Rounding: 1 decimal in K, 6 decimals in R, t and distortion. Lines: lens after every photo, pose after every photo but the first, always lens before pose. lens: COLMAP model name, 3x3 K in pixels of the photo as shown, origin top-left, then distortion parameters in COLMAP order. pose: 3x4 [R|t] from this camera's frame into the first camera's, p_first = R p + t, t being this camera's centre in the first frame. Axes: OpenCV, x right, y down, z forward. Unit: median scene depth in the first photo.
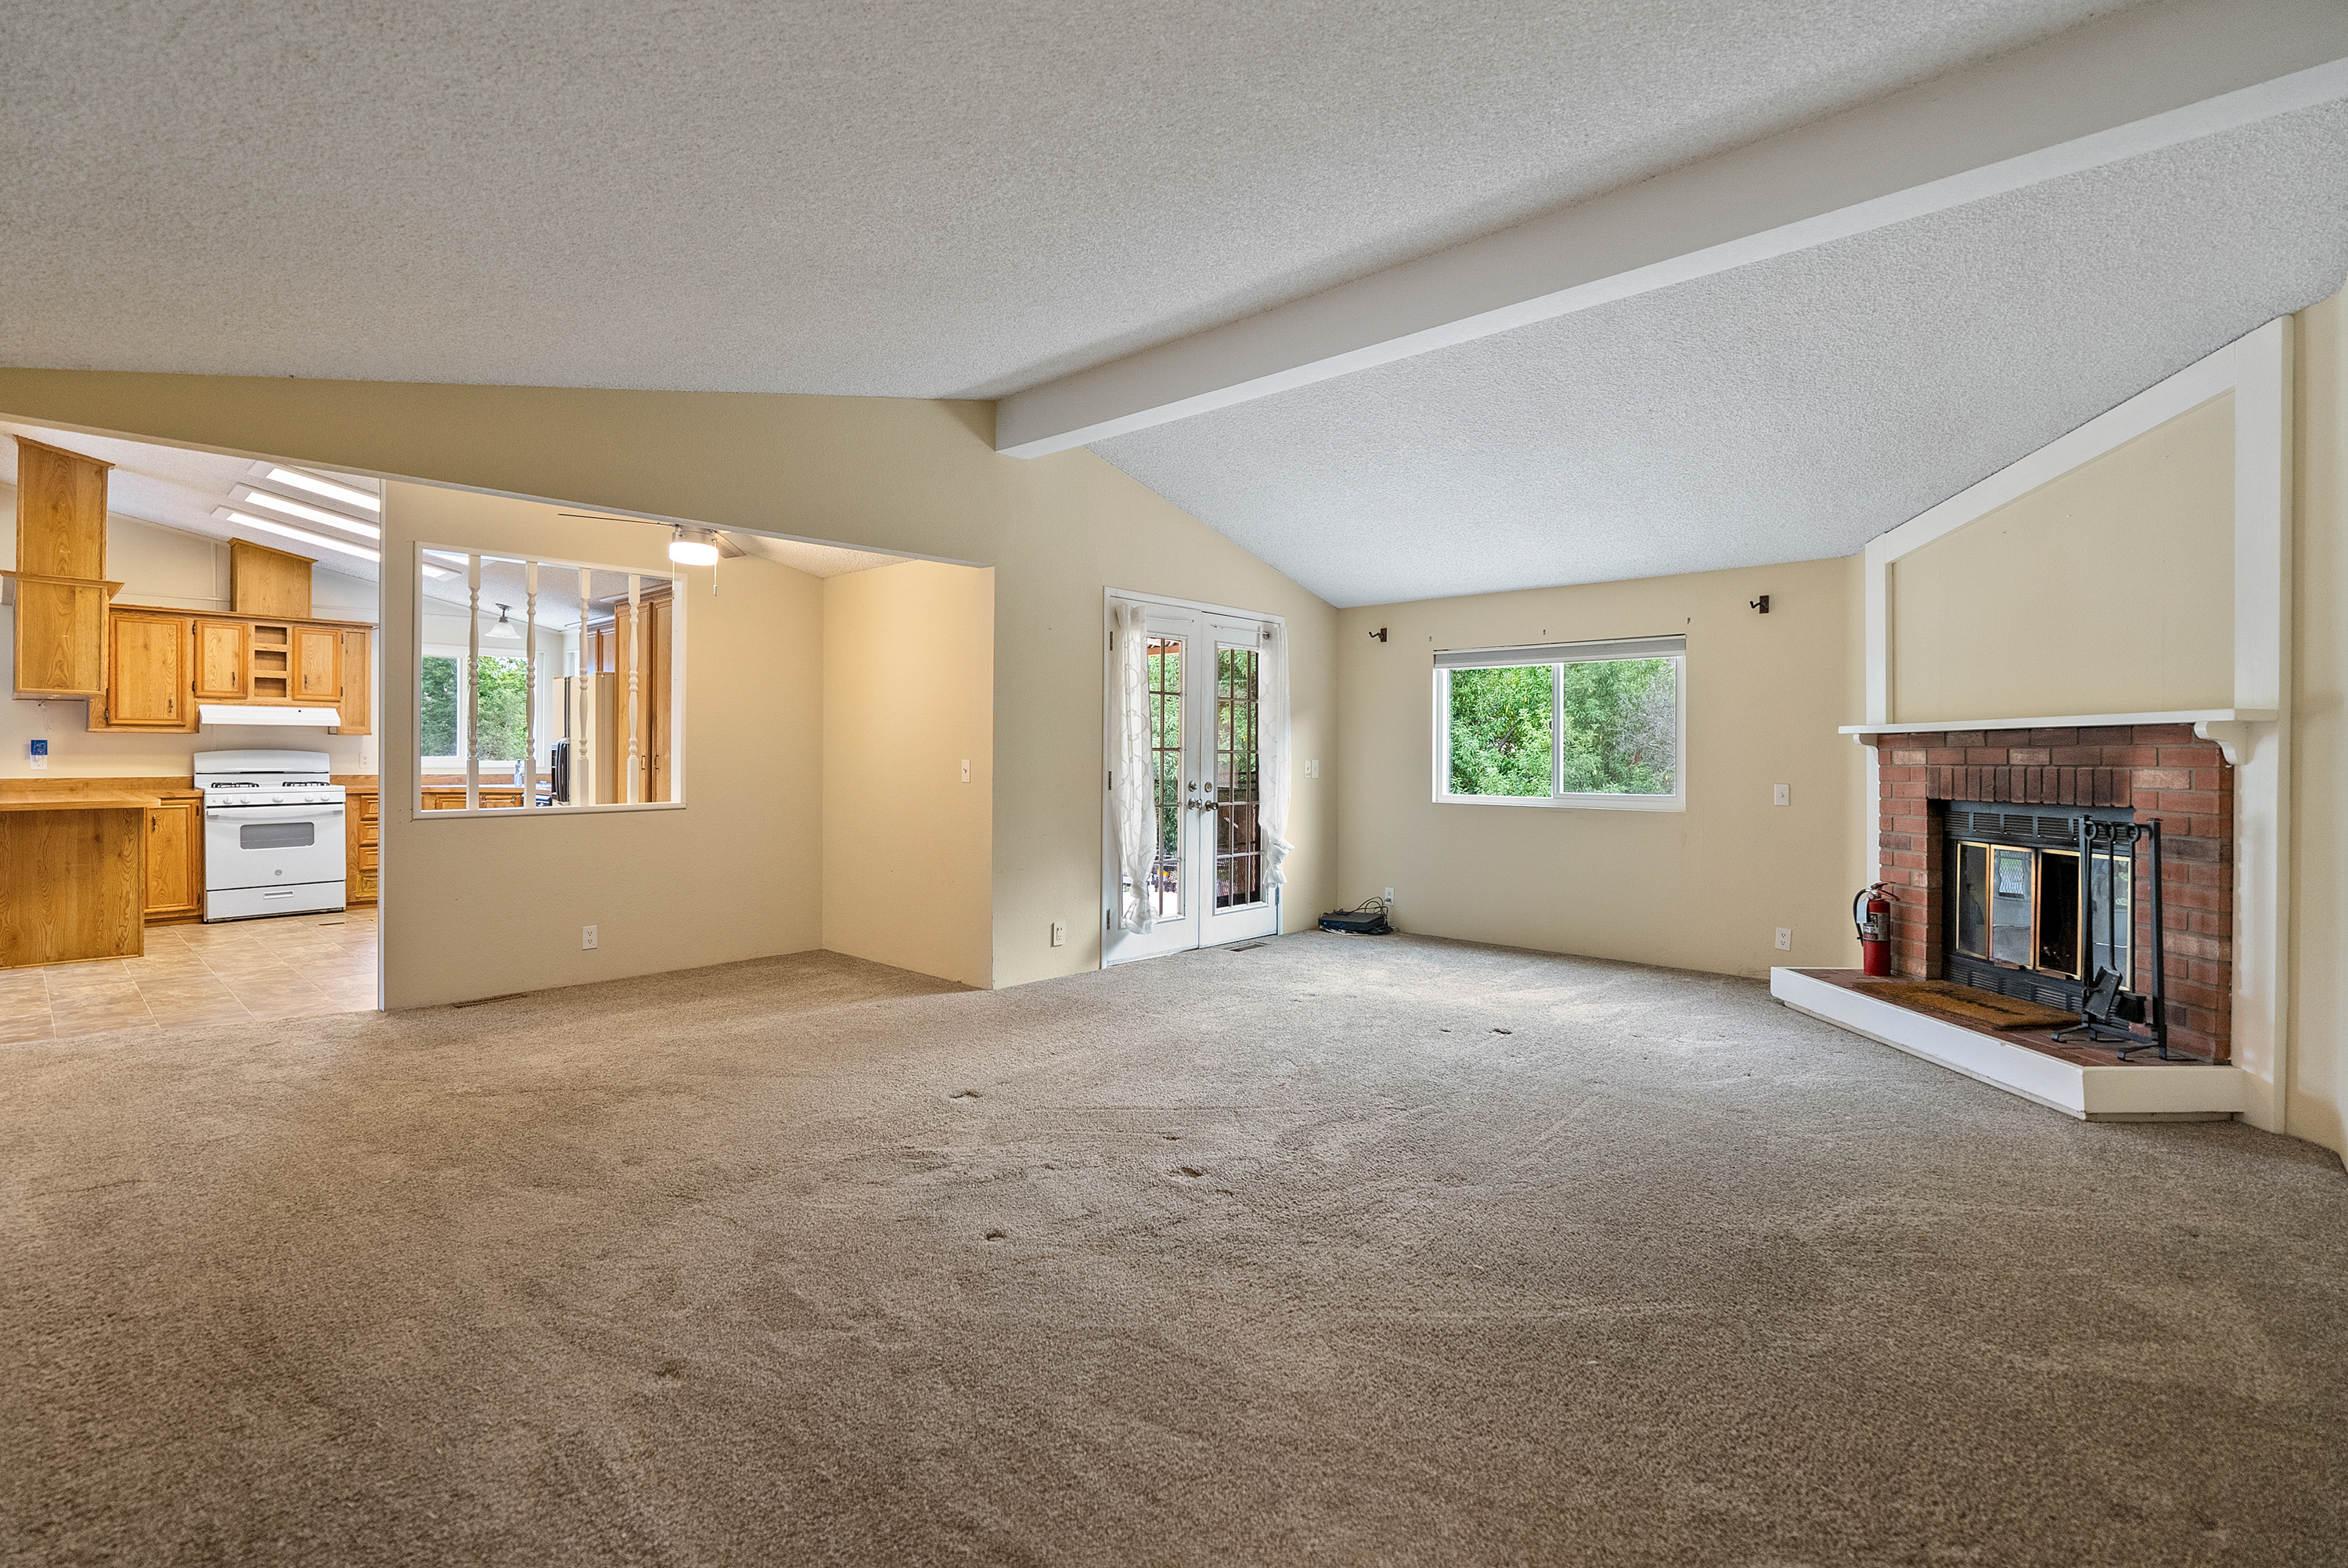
lens RADIAL K [[1052.1, 0, 1186.1], [0, 1052.1, 743.8], [0, 0, 1]] dist [-0.005359, 0.000130]
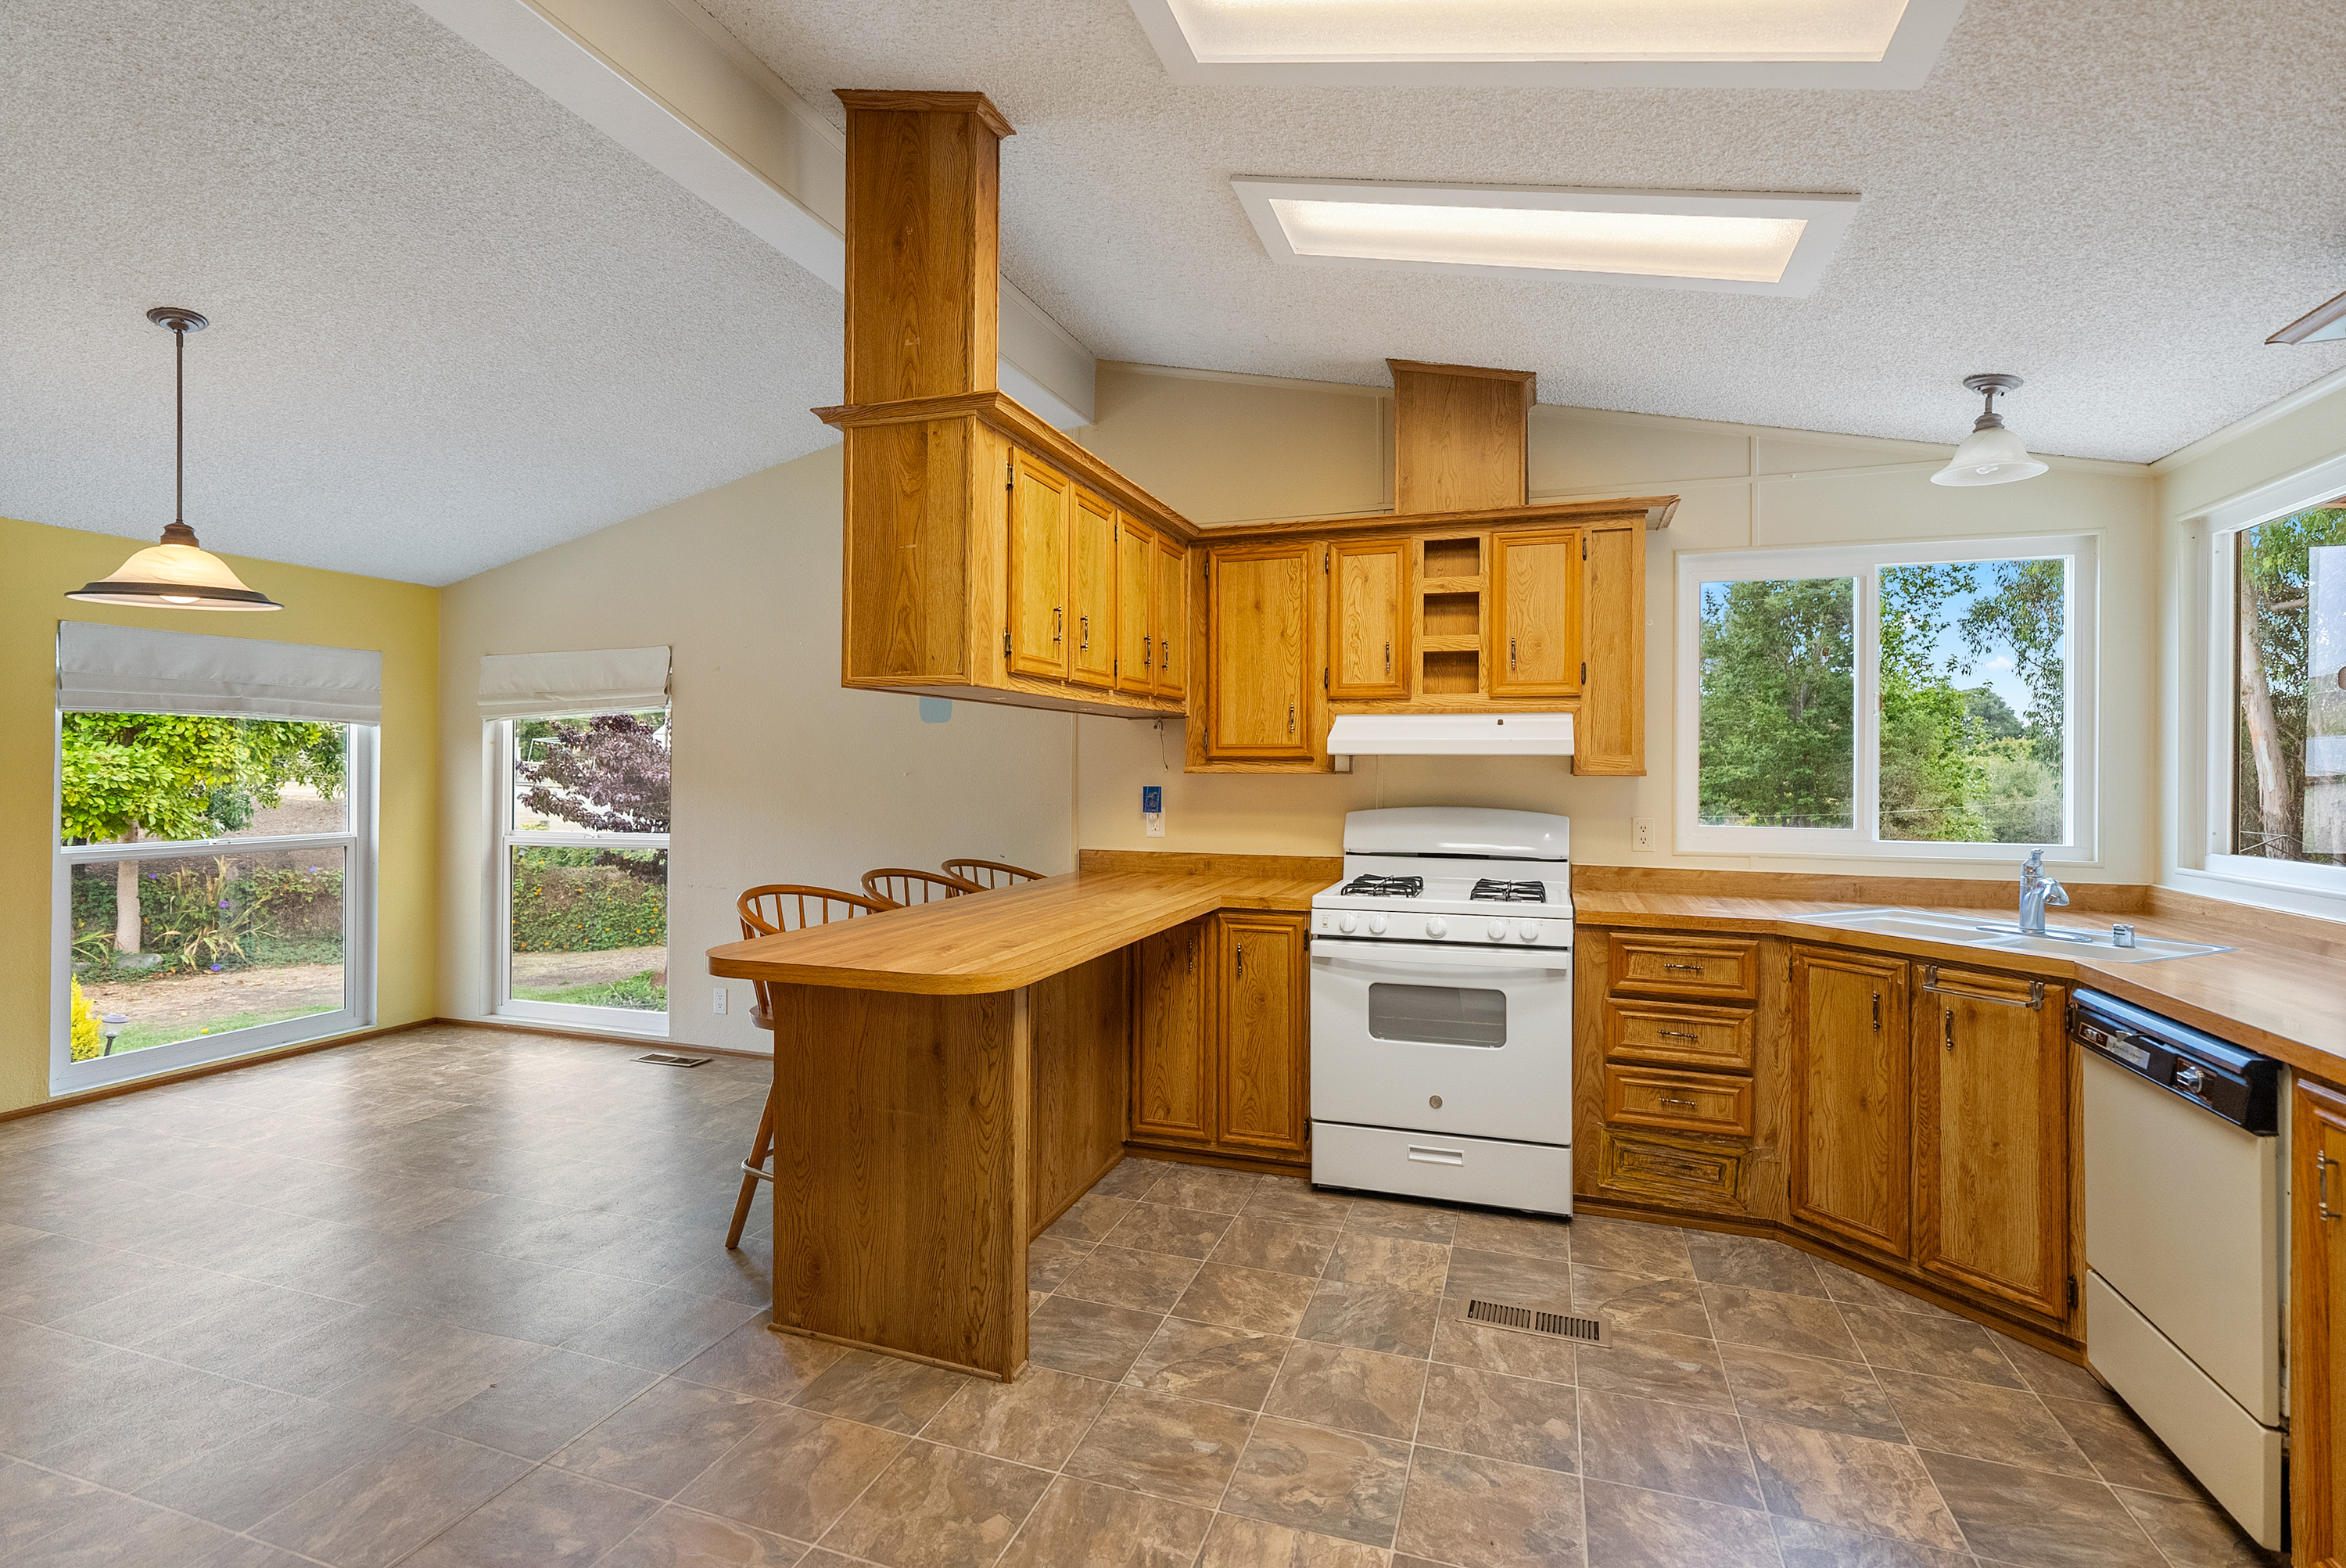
lens RADIAL K [[1051.4, 0, 1175.7], [0, 1051.4, 773.9], [0, 0, 1]] dist [-0.005359, 0.000130]
pose [[0.374019, 0.000320, -0.927421, -0.515828], [0.001022, 0.999999, 0.000757, -0.010600], [0.927421, -0.001230, 0.374018, 0.749516]]
